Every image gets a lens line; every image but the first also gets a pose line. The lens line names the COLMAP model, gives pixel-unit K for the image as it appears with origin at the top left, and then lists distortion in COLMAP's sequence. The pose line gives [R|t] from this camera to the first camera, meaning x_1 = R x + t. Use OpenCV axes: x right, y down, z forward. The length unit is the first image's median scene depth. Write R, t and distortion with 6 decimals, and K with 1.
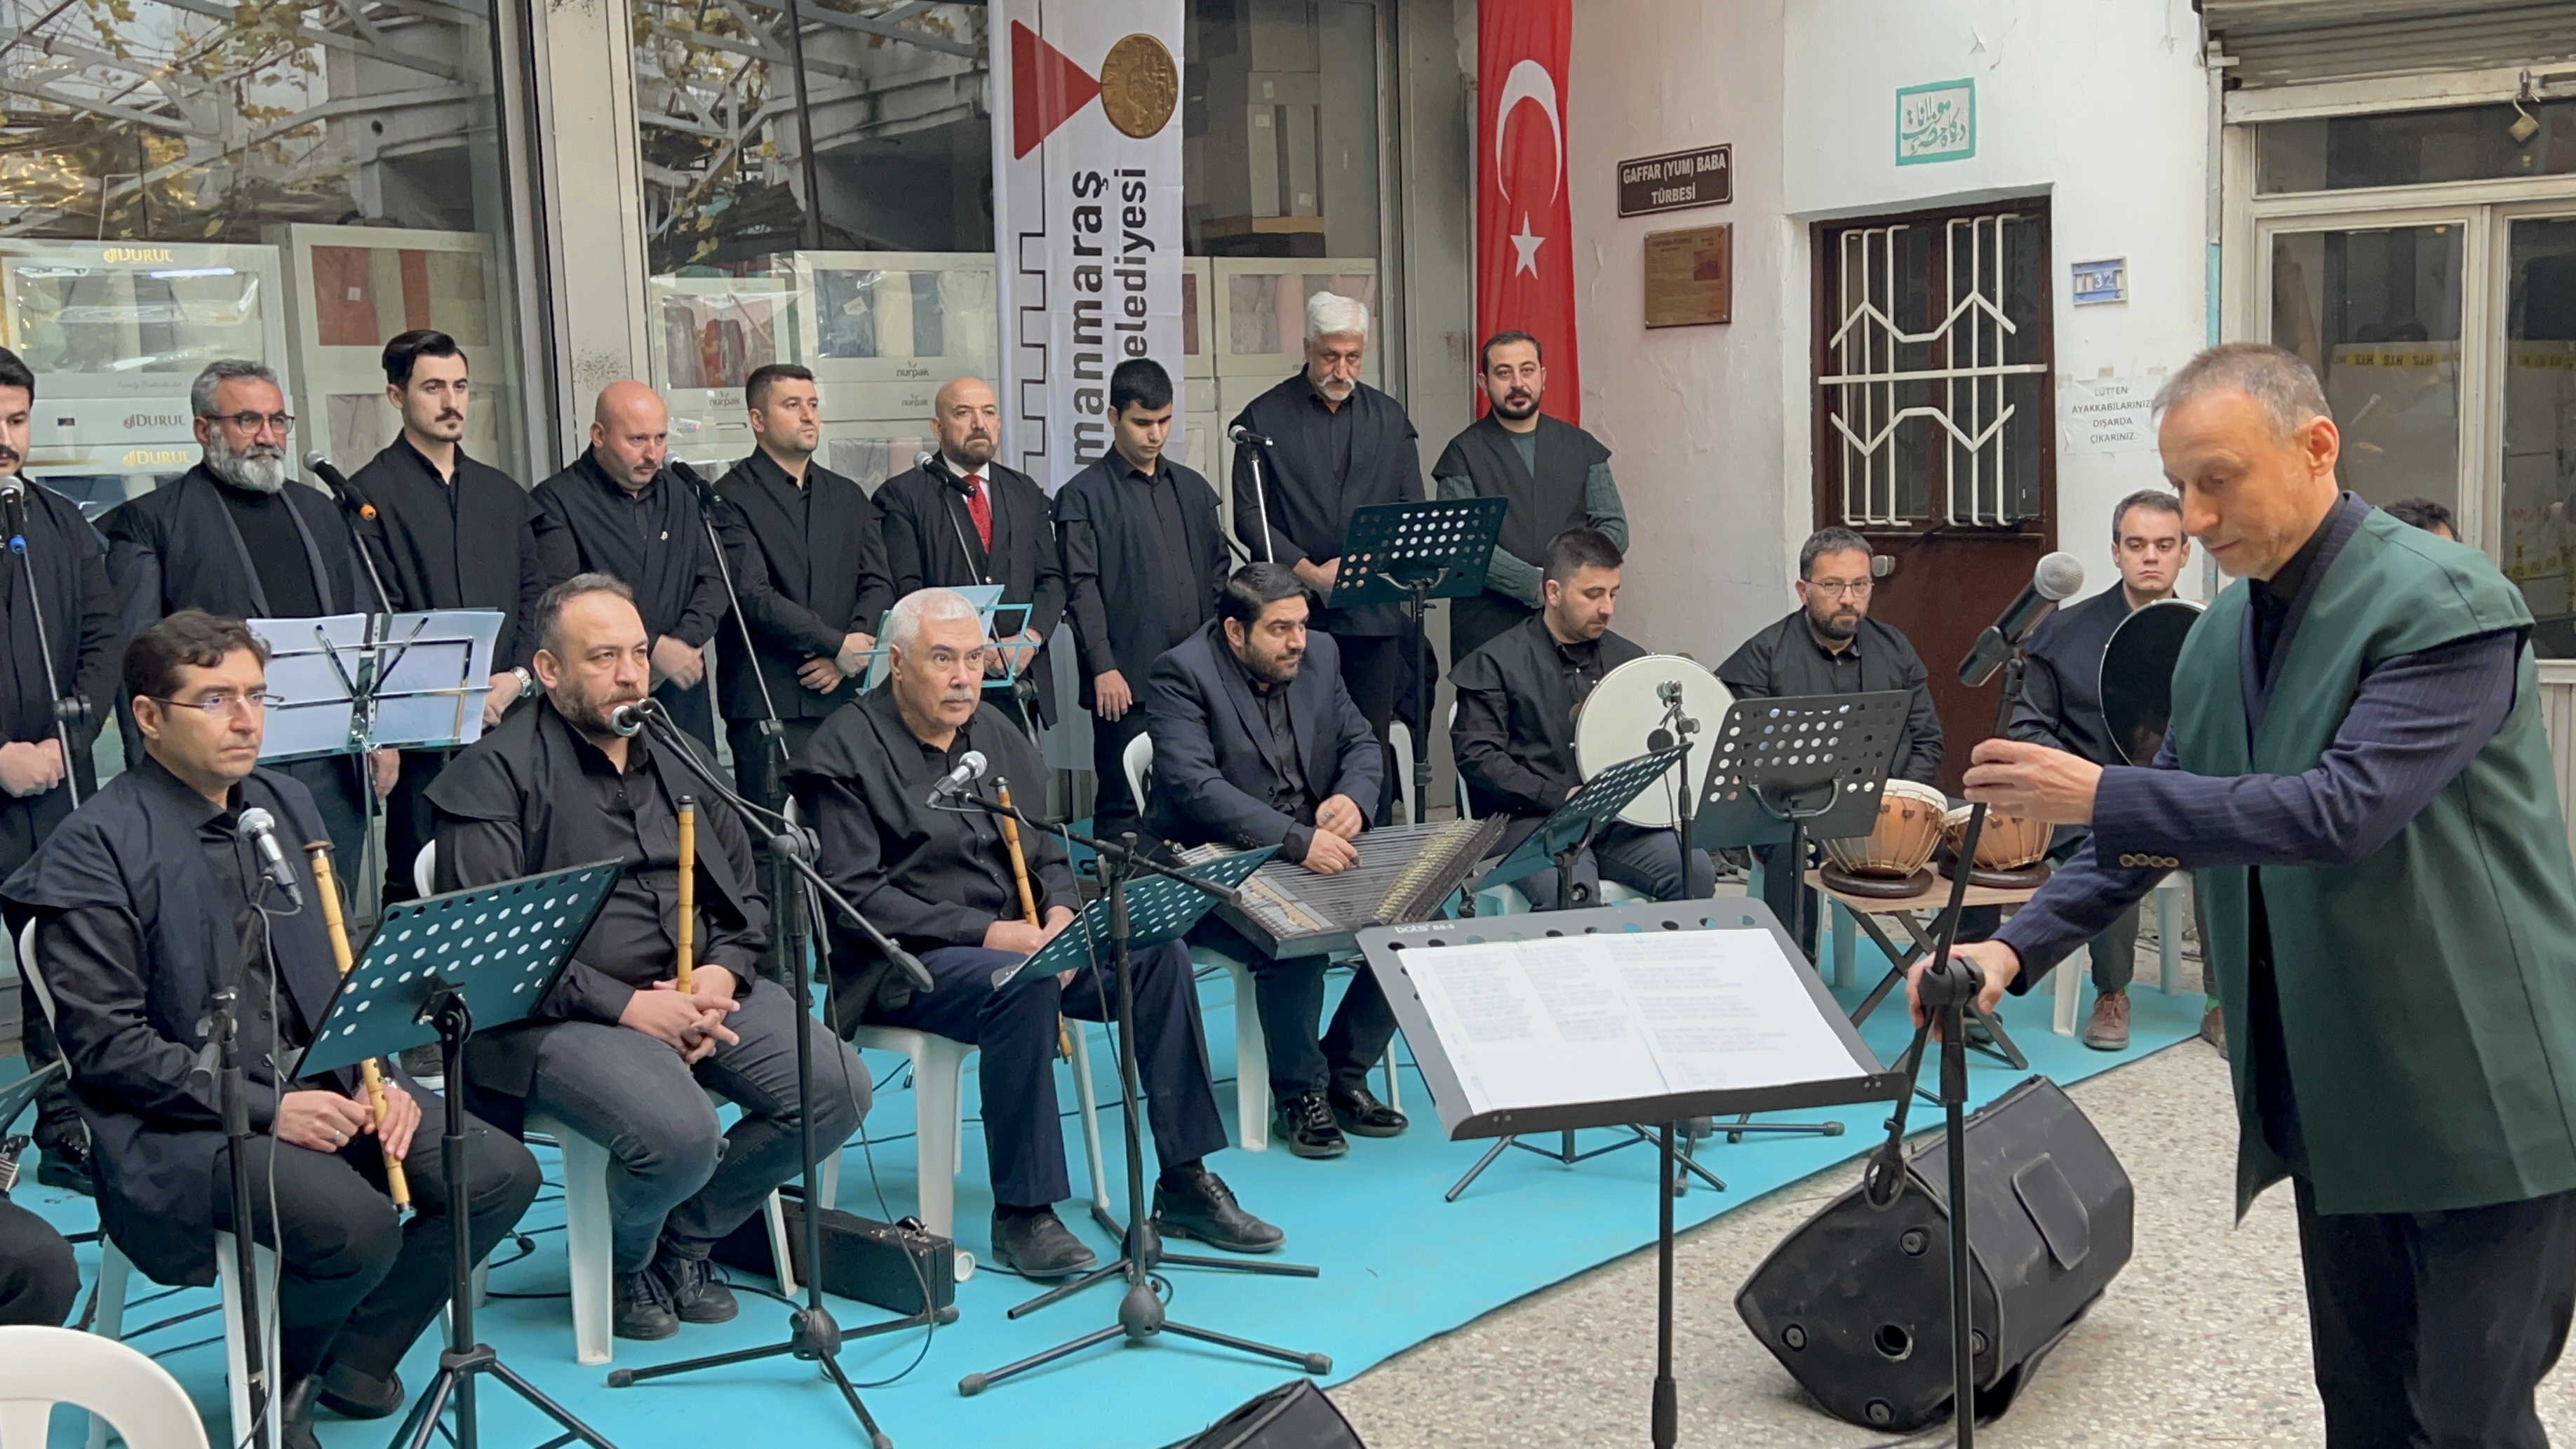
lens RADIAL K [[2639.4, 0, 1304.7], [0, 2639.4, 722.1], [0, 0, 1]] dist [0.061072, 0.000000]
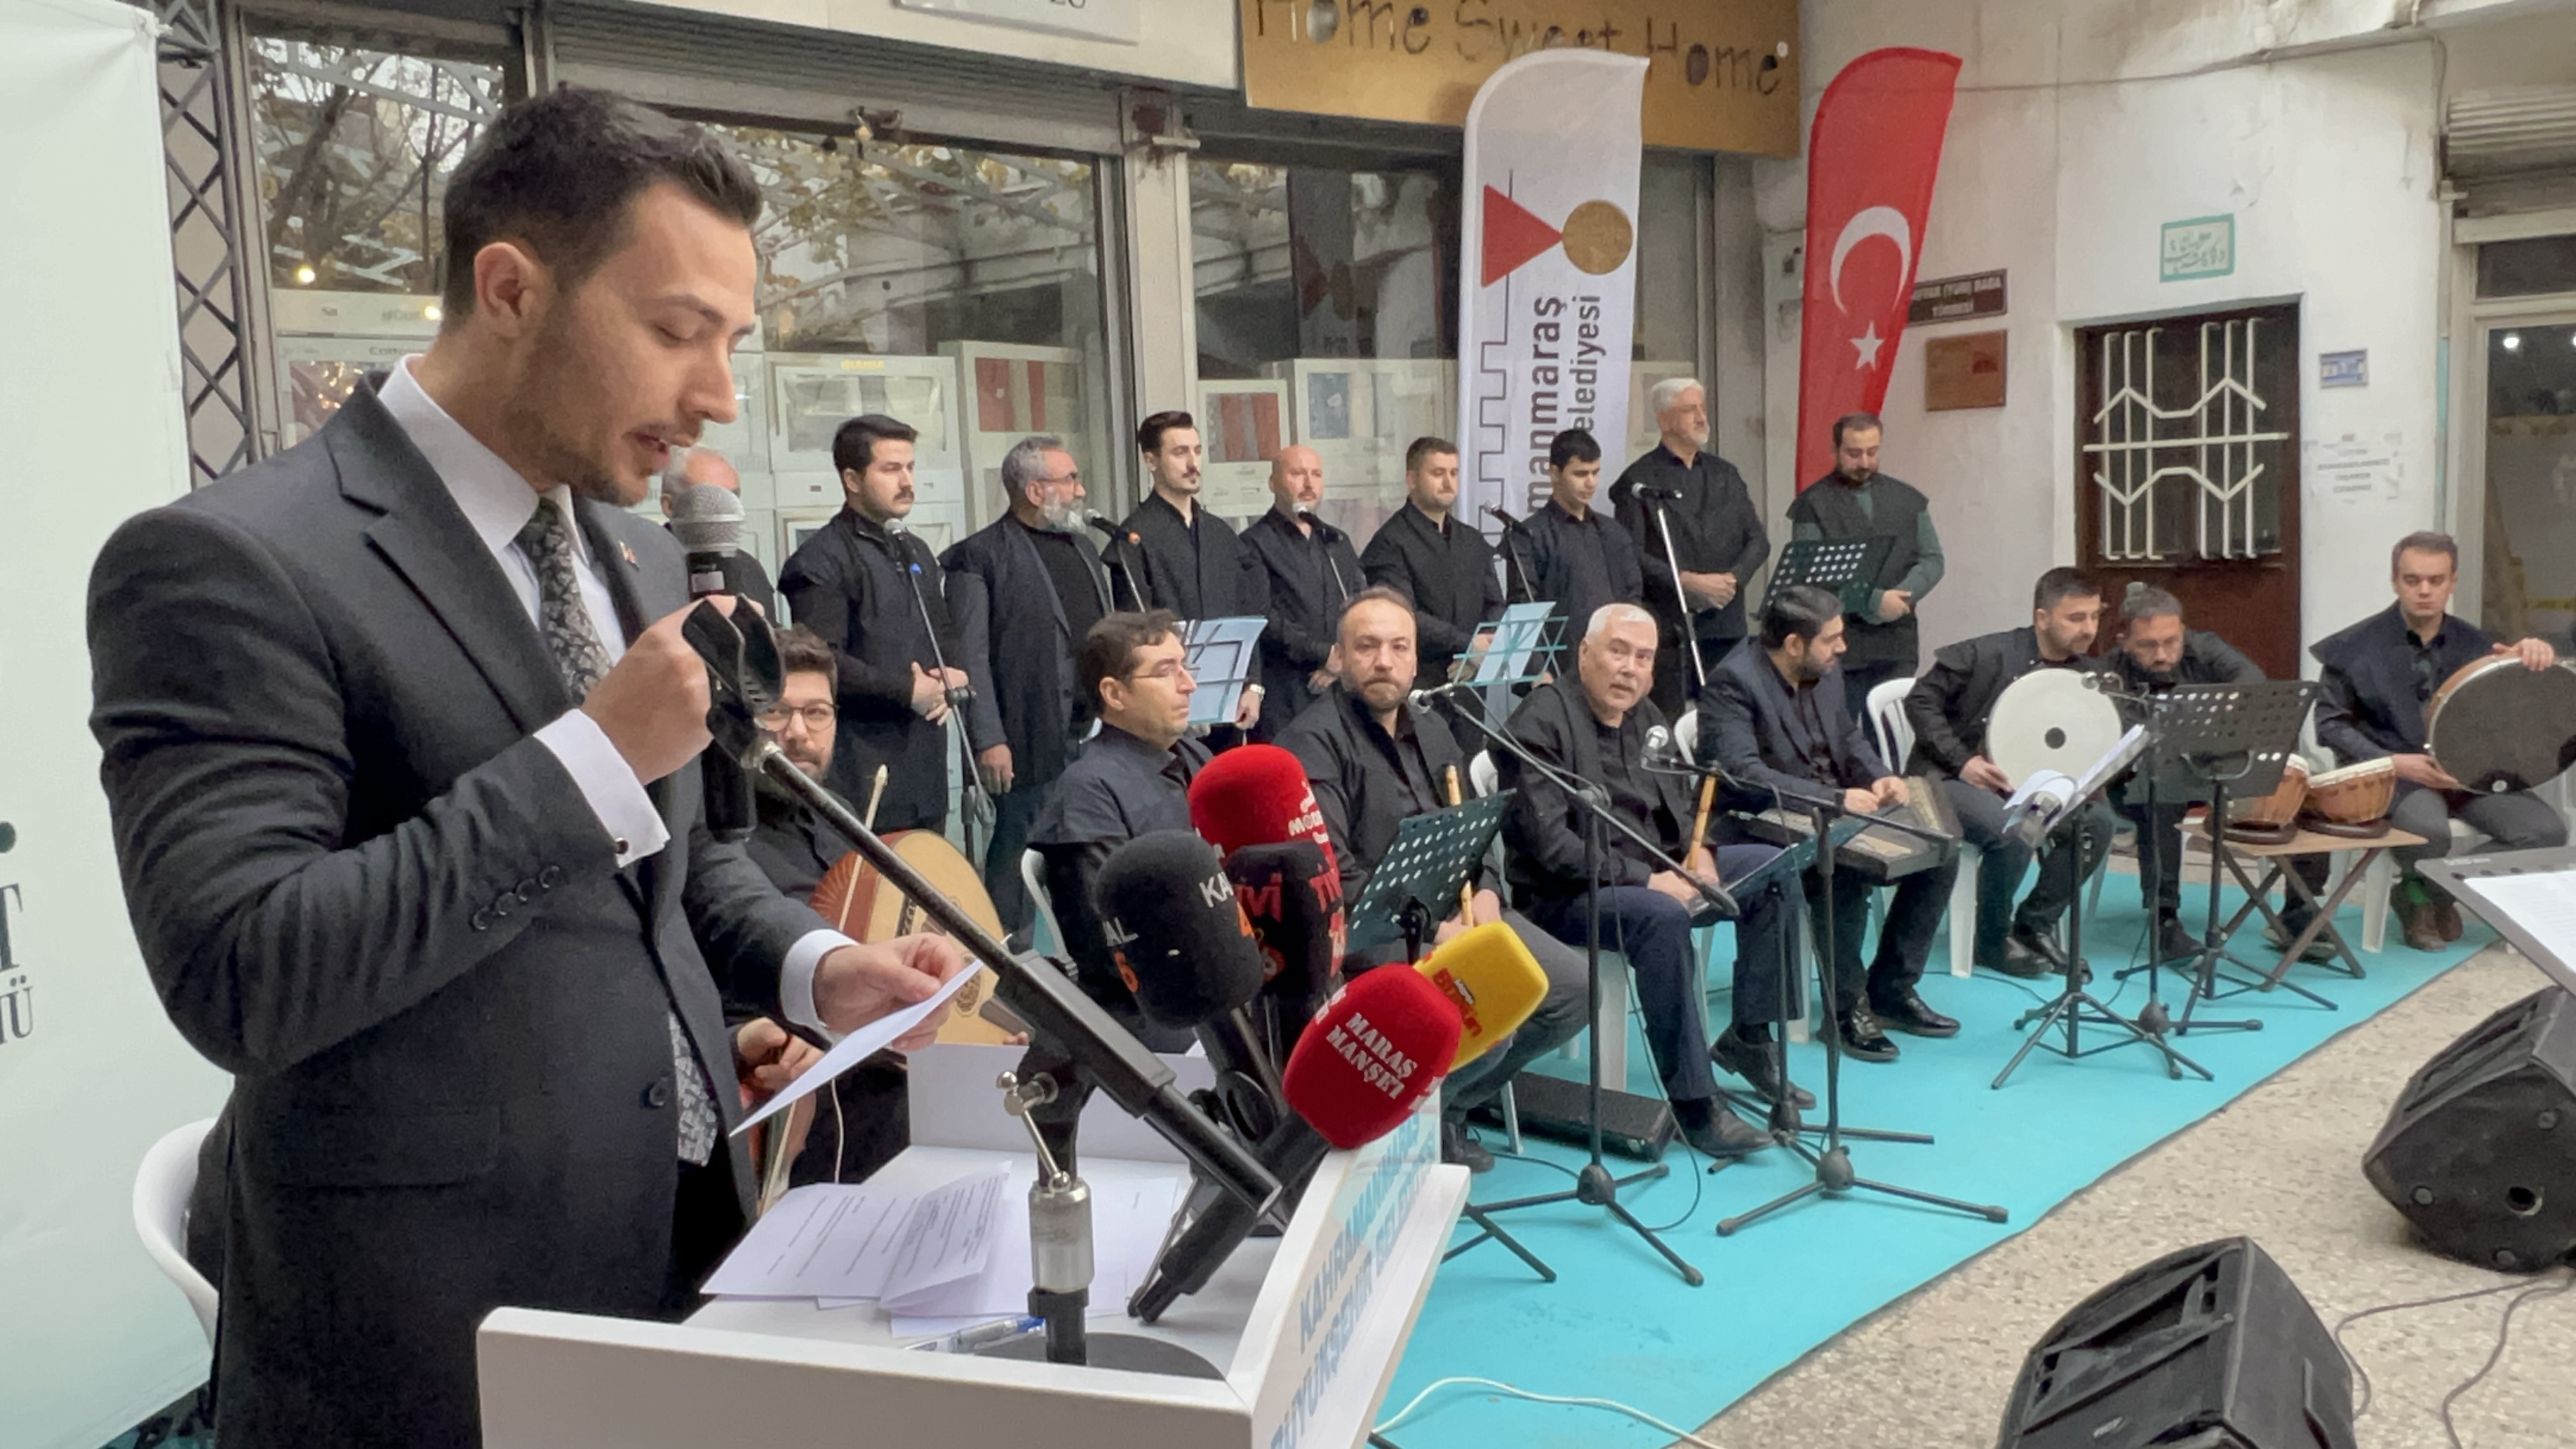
lens RADIAL K [[1915.7, 0, 1273.5], [0, 1915.7, 705.7], [0, 0, 1]] dist [0.009348, -0.013648]
pose [[0.999000, -0.002621, -0.044640, -0.188471], [0.002168, 0.999946, -0.010211, 0.007098], [0.044664, 0.010104, 0.998951, 0.050294]]
